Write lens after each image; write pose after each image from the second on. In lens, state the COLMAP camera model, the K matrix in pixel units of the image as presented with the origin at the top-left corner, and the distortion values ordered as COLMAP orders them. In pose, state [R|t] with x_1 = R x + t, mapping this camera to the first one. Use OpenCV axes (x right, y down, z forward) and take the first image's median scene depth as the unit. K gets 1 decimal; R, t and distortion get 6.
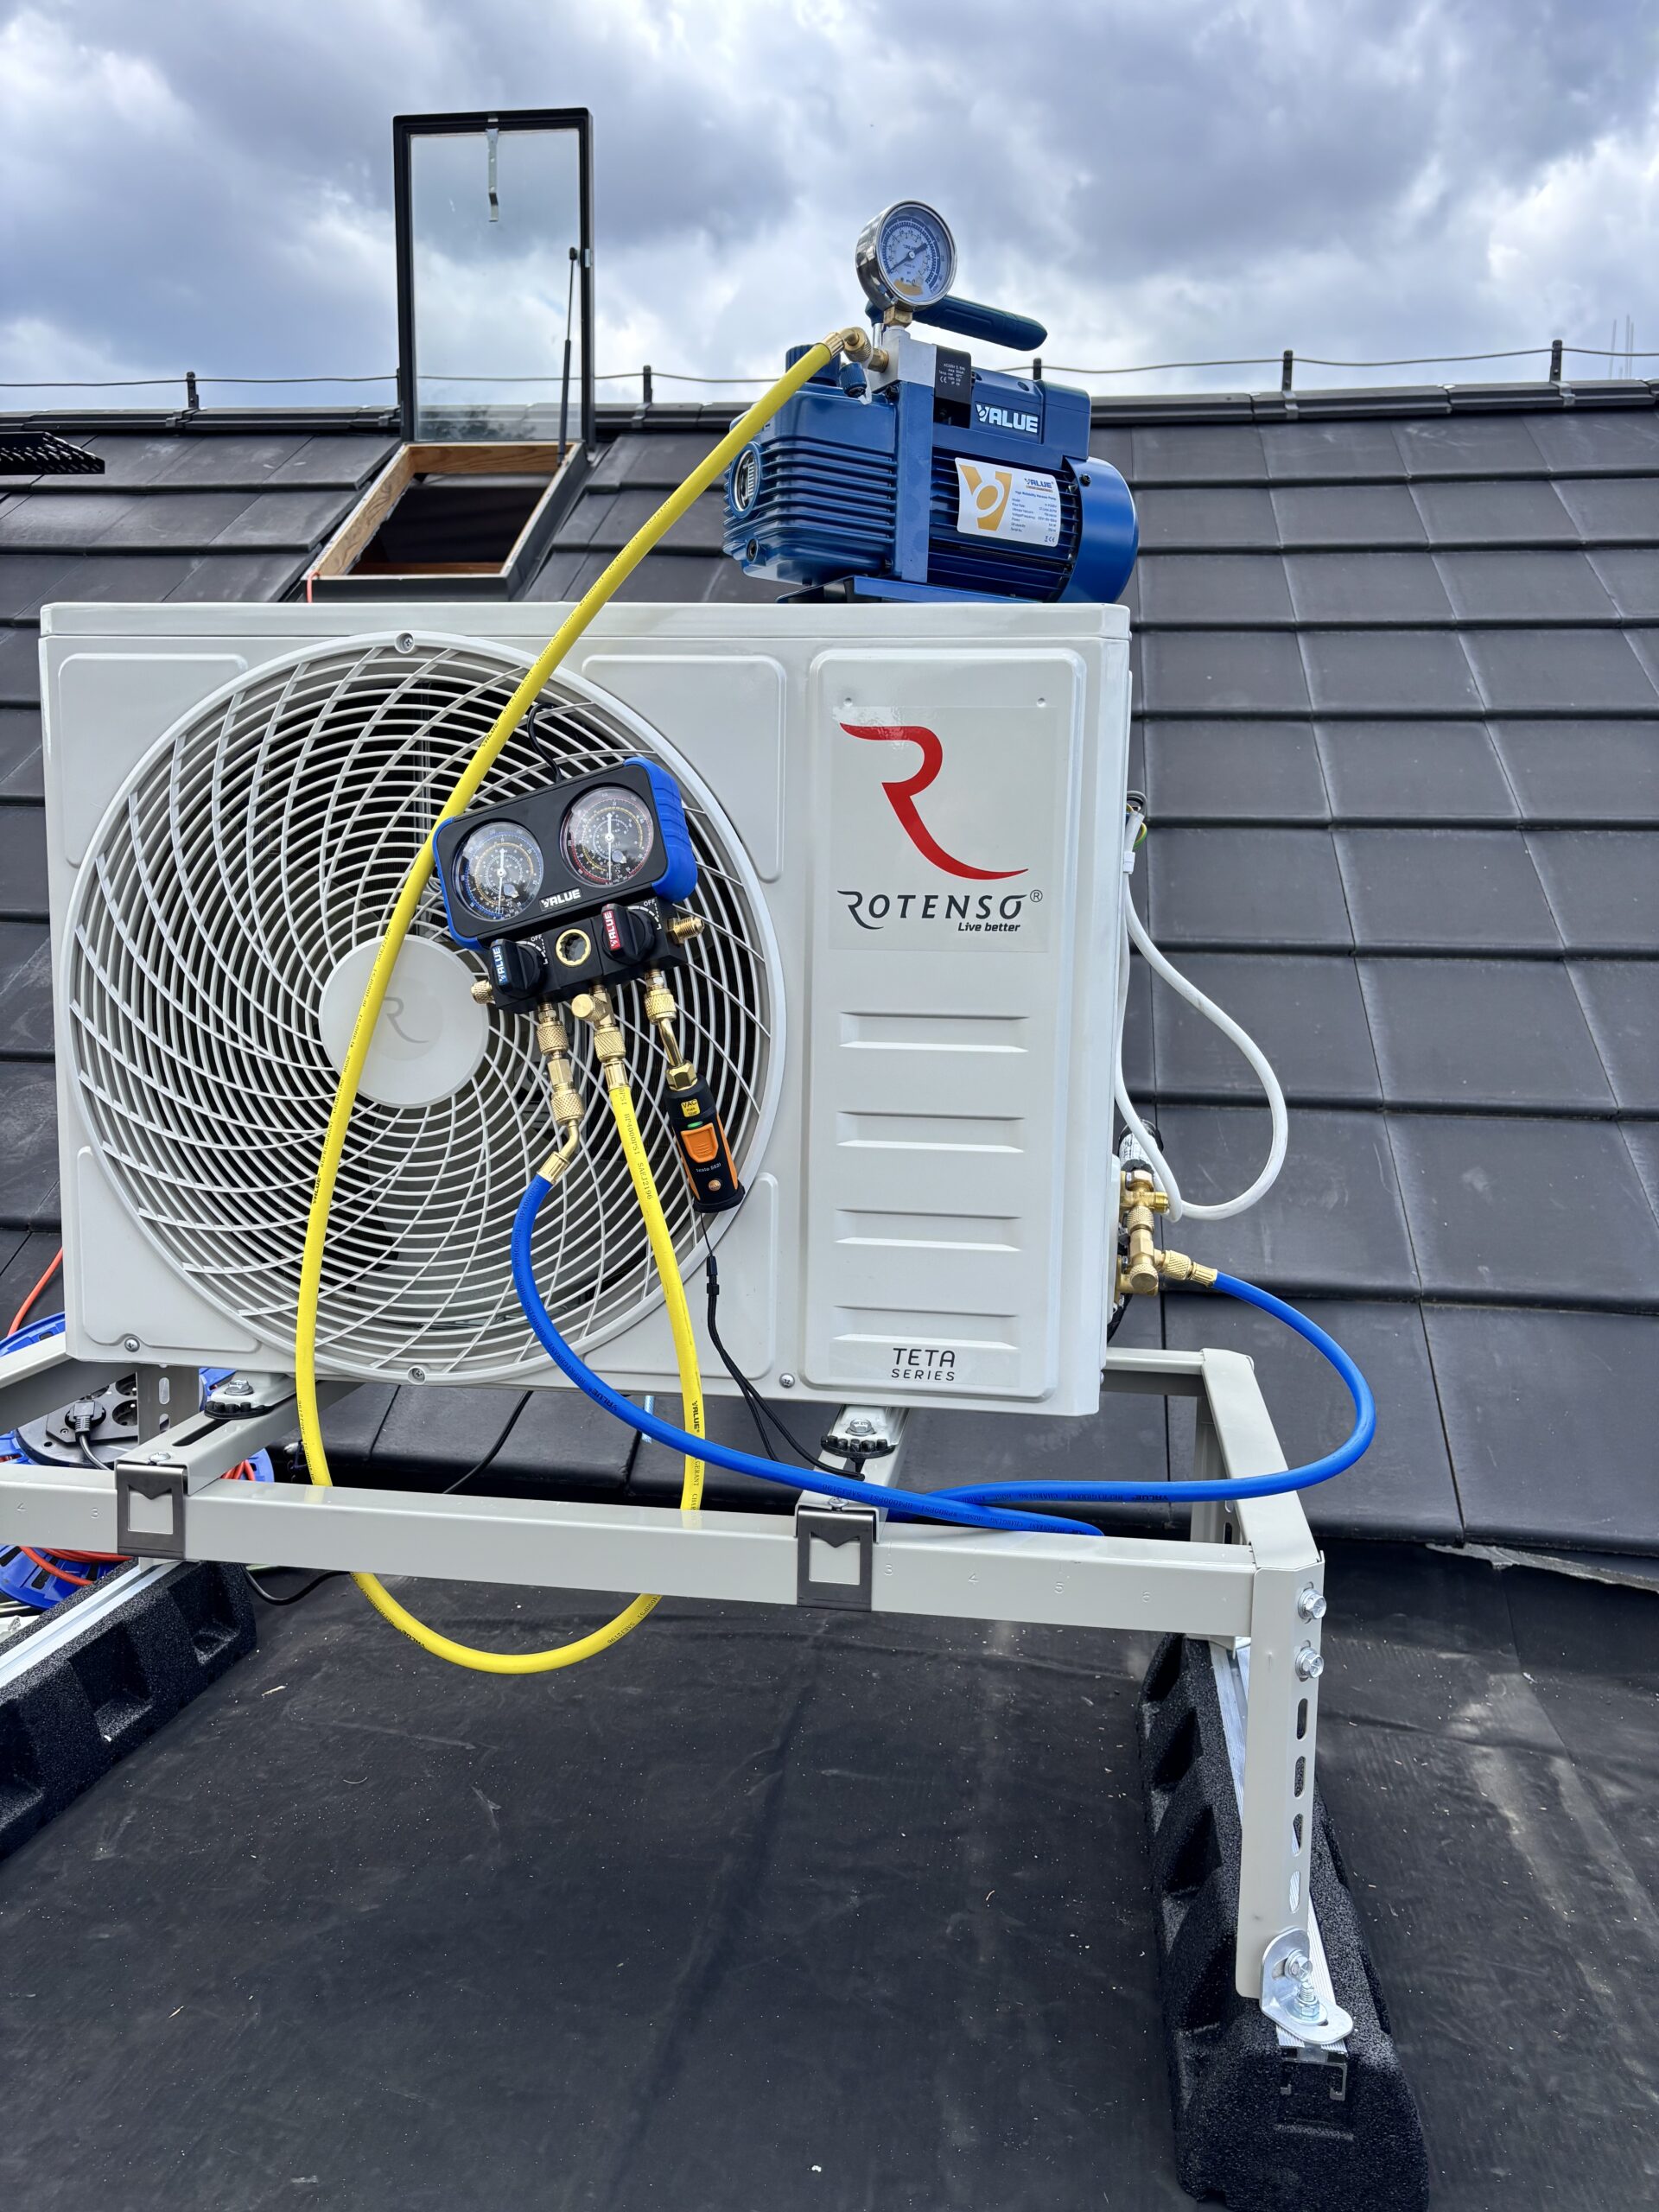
lens RADIAL K [[1672.5, 0, 831.1], [0, 1672.5, 1116.6], [0, 0, 1]] dist [0.015520, 0.007144]
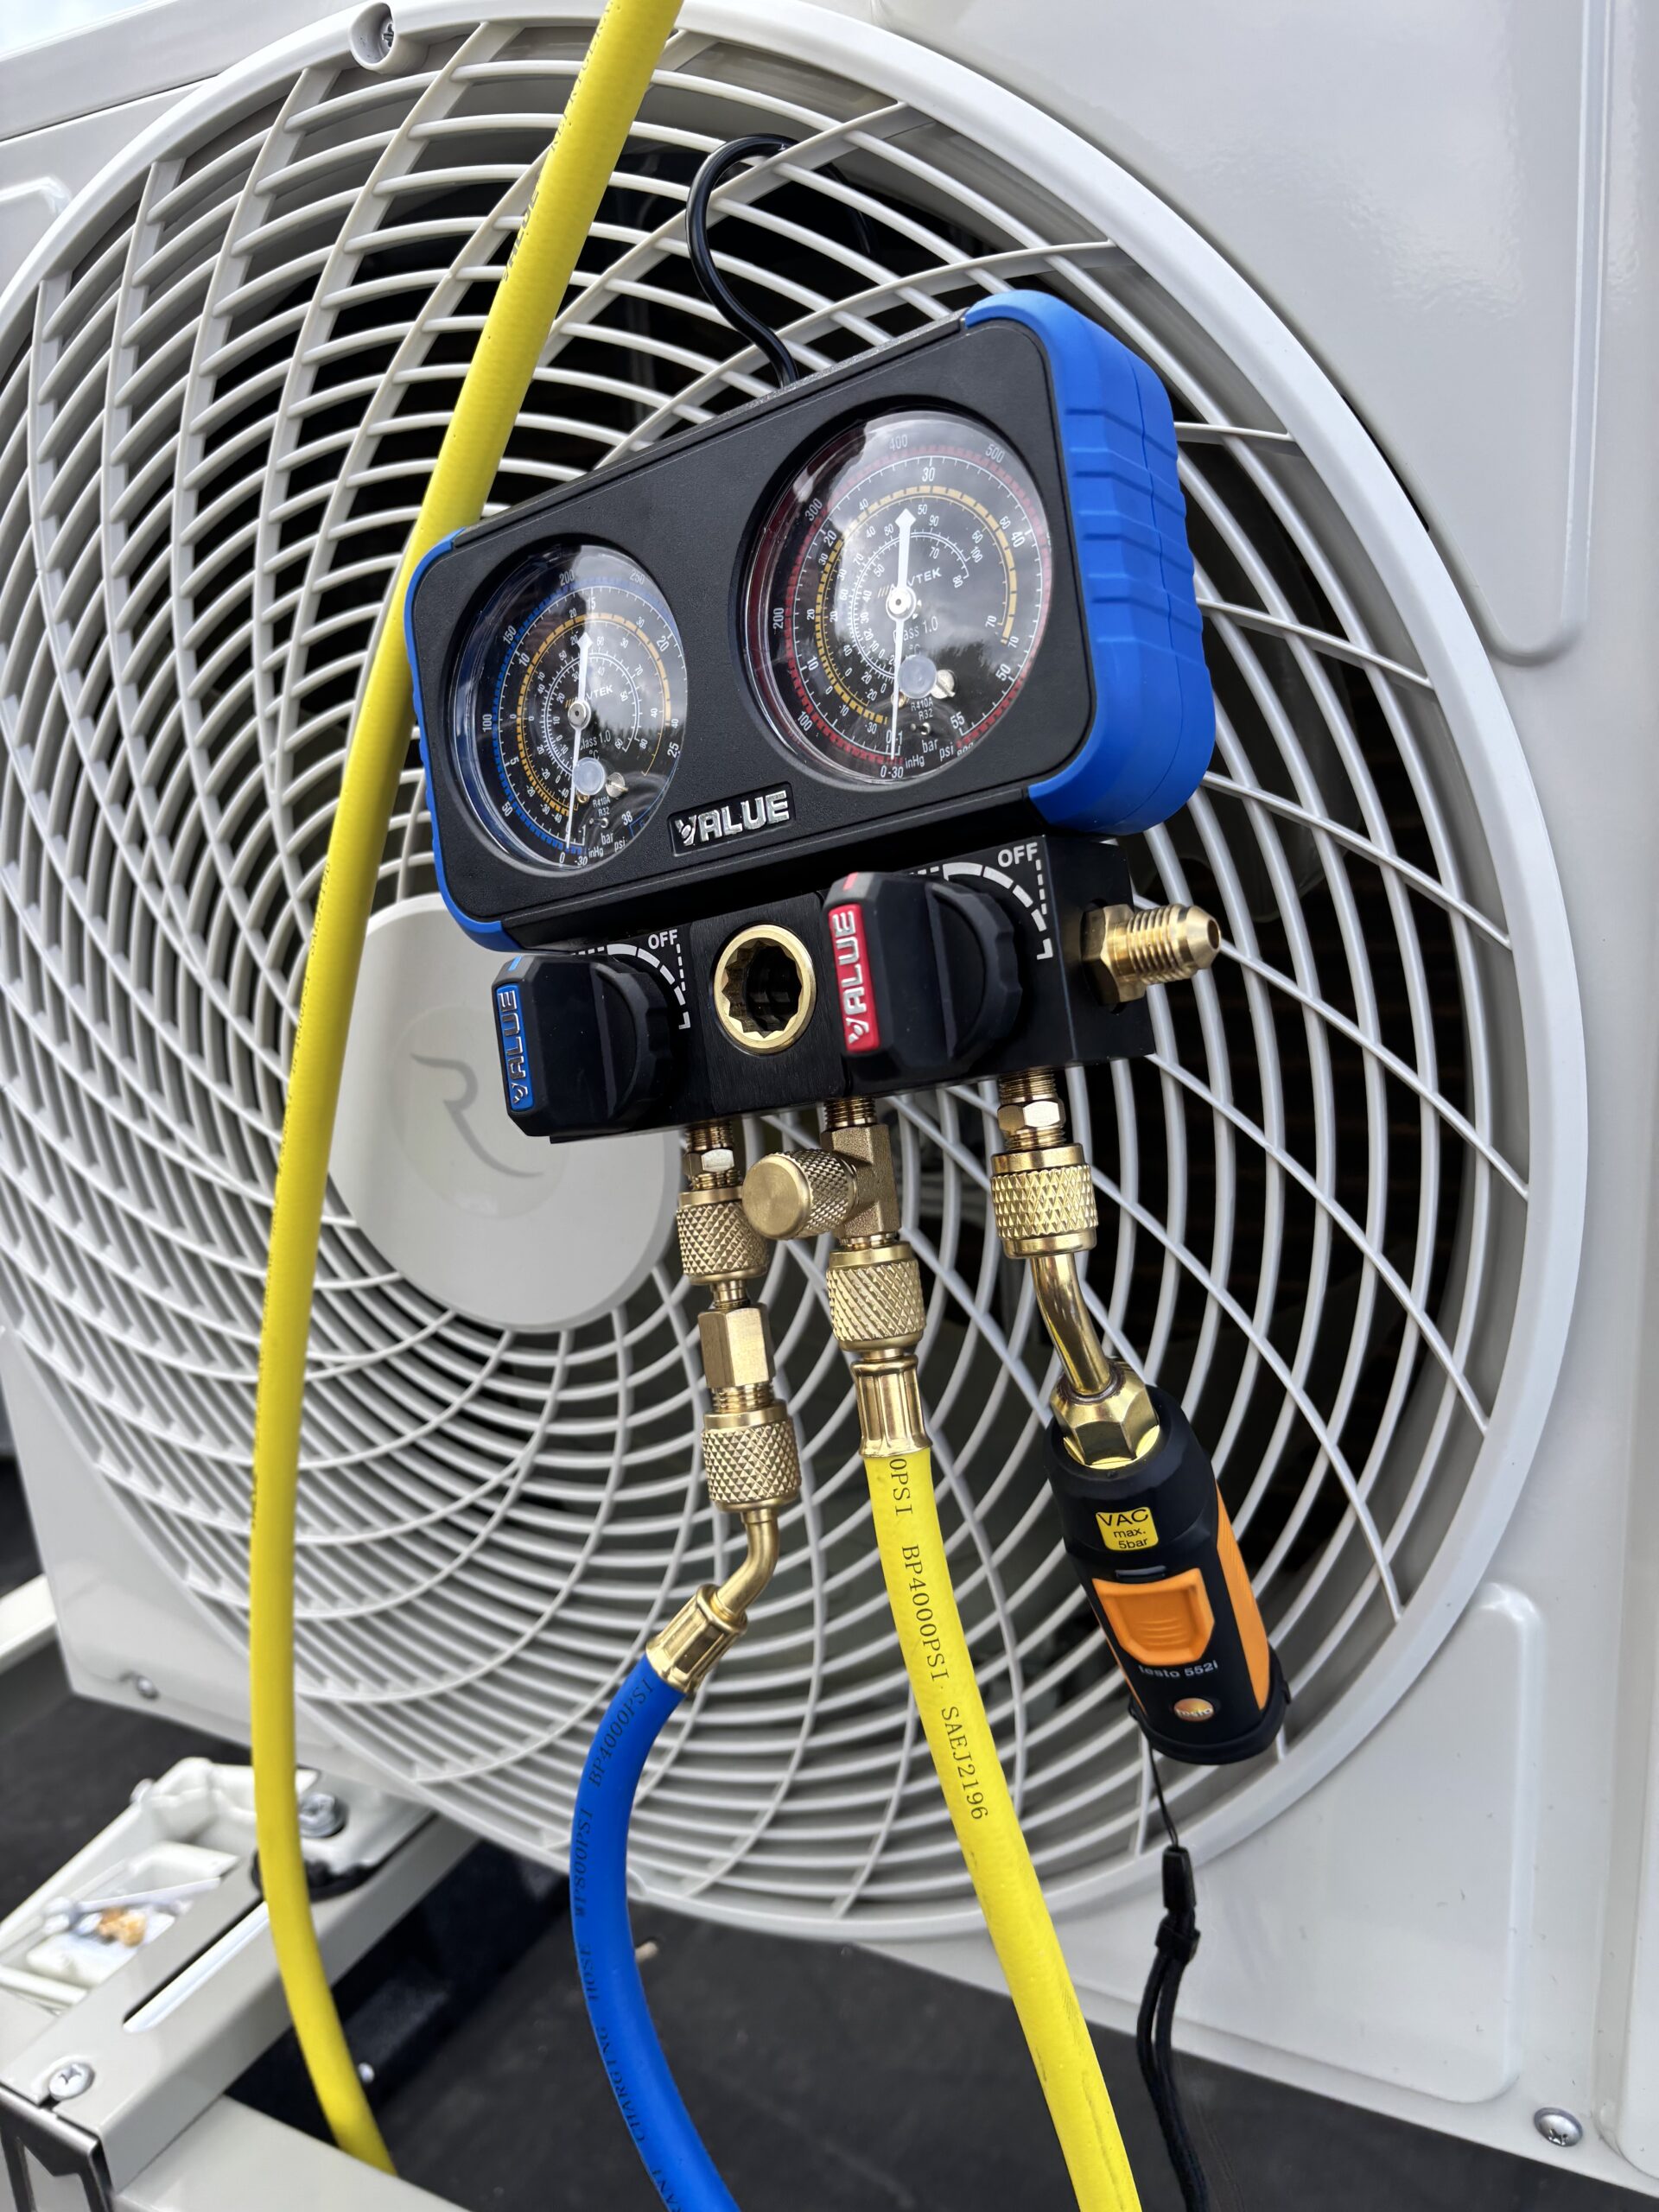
lens RADIAL K [[1697.4, 0, 829.5], [0, 1697.4, 1106.0], [0, 0, 1]] dist [0.007387, -0.000889]
pose [[0.938794, 0.001929, -0.344472, -0.046820], [0.049010, 0.989064, 0.139106, -0.106622], [0.340974, -0.147474, 0.928433, 0.650990]]
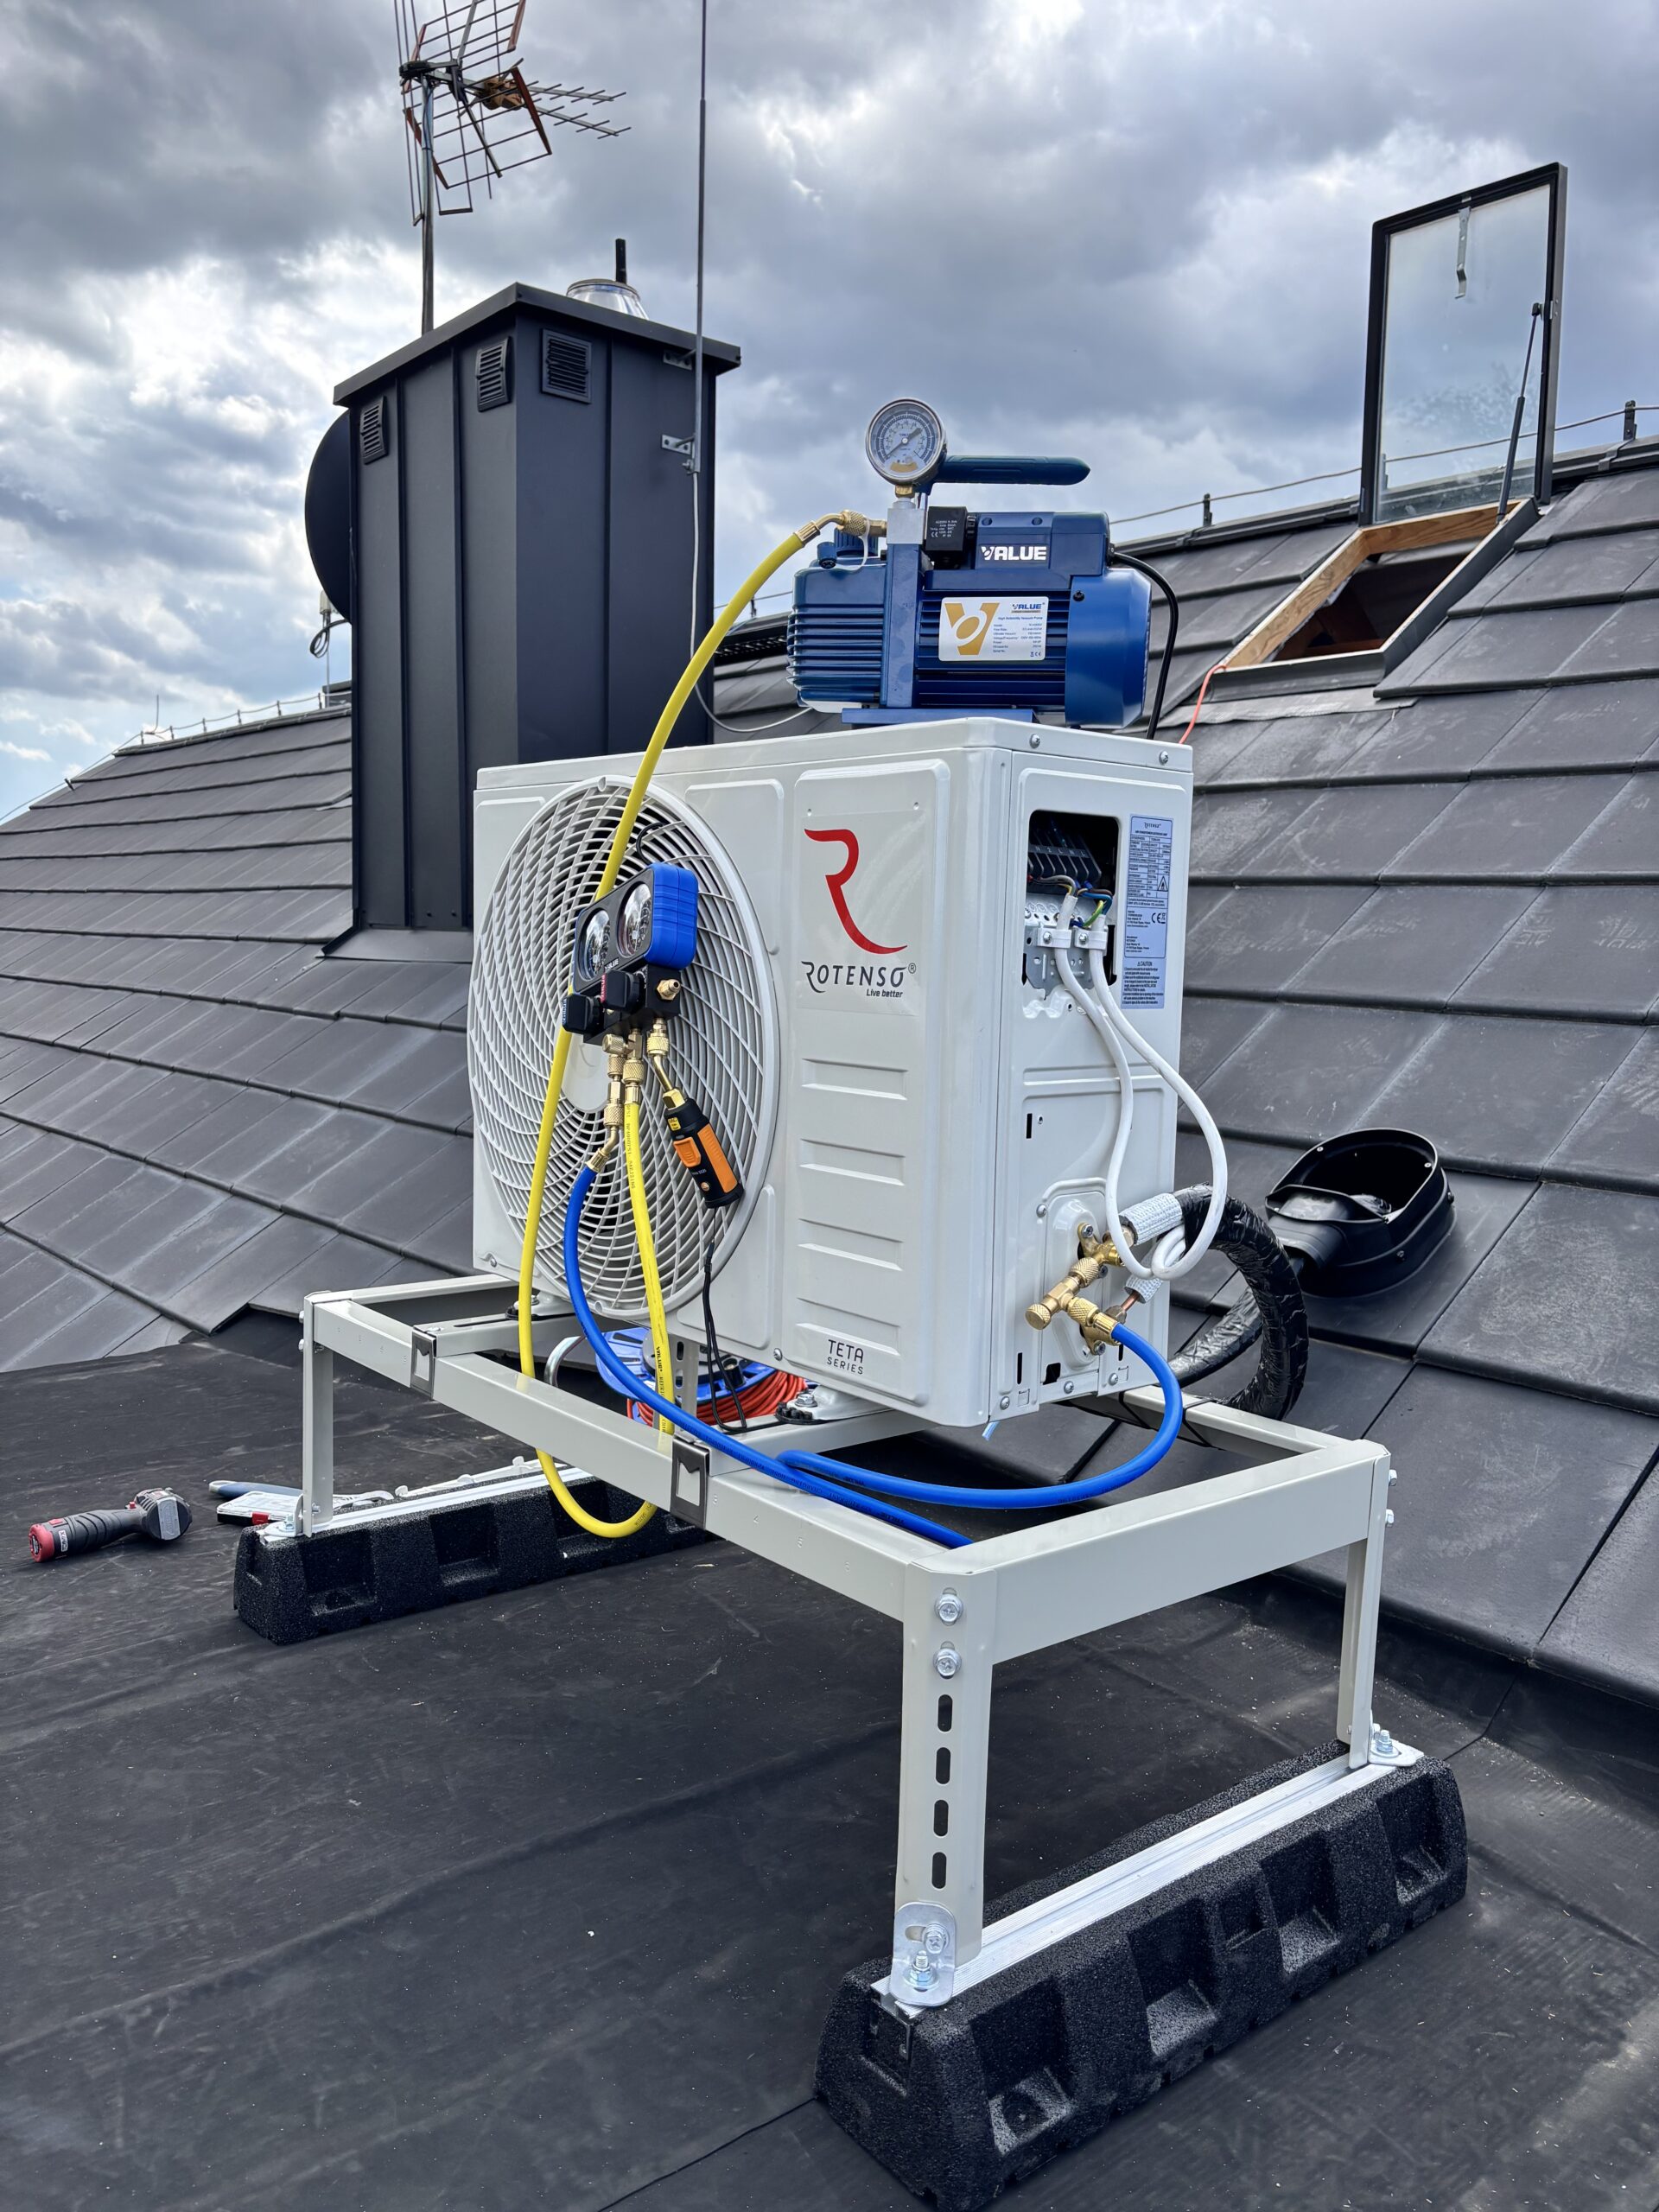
lens RADIAL K [[1680.6, 0, 829.5], [0, 1680.6, 1106.0], [0, 0, 1]] dist [0.035529, -0.042640]
pose [[0.746358, 0.066913, -0.662172, 0.811860], [-0.095300, 0.995425, -0.006828, -0.020291], [0.658686, 0.068201, 0.749320, 0.078765]]
